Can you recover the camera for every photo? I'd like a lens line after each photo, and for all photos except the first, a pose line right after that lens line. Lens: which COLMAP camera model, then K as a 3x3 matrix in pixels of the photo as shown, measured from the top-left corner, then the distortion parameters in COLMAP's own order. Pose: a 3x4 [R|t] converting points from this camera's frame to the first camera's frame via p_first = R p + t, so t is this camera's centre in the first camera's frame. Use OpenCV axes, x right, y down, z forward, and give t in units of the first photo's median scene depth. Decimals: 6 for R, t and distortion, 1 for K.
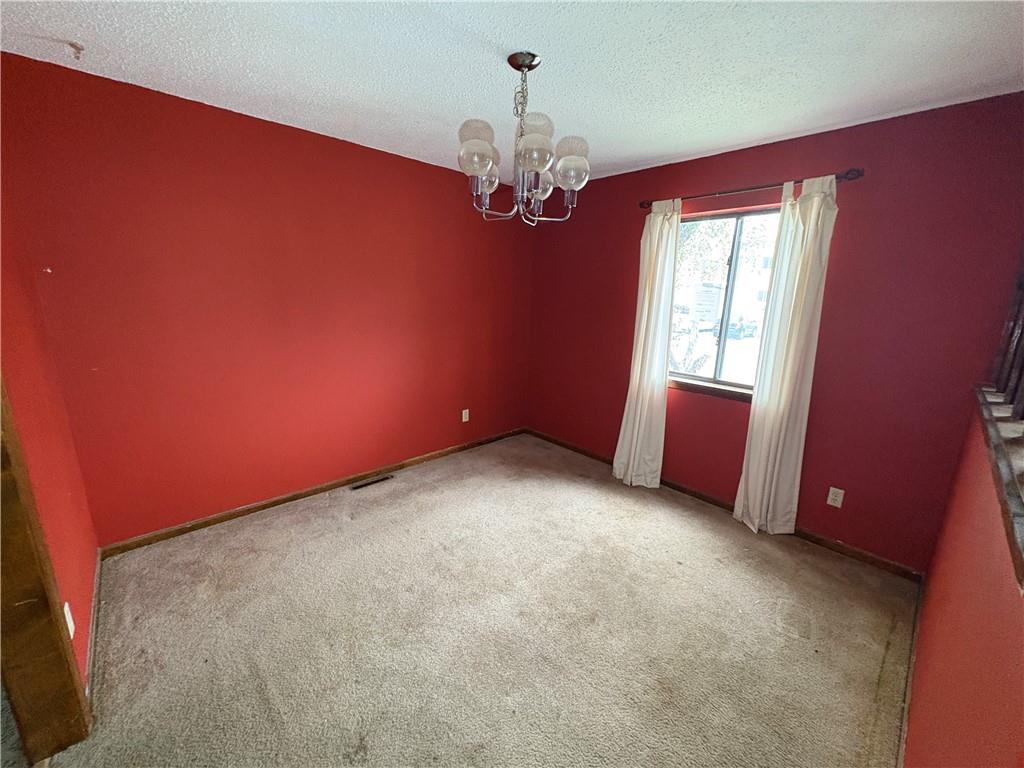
lens RADIAL K [[406.5, 0, 514.0], [0, 406.5, 382.9], [0, 0, 1]] dist [-0.001557, -0.000138]
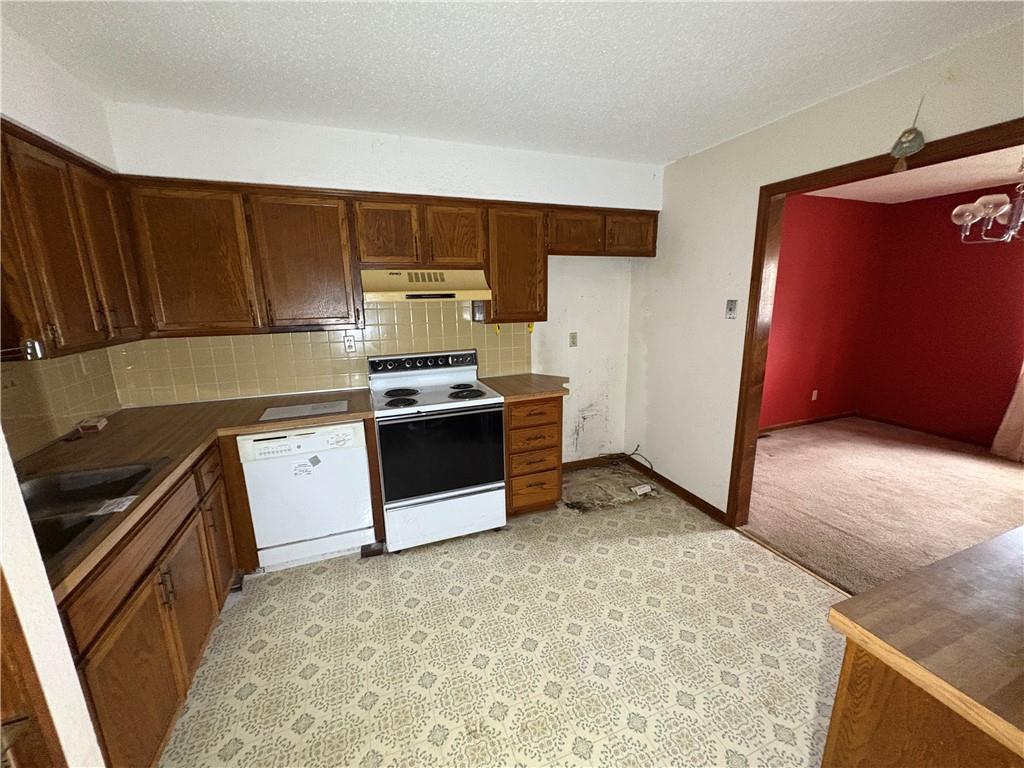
lens RADIAL K [[406.5, 0, 514.0], [0, 406.5, 382.9], [0, 0, 1]] dist [-0.001557, -0.000138]
pose [[0.925761, 0.039426, -0.376049, -0.613375], [-0.041866, 0.999122, 0.001683, 0.097545], [0.375785, 0.014185, 0.926598, -0.576928]]
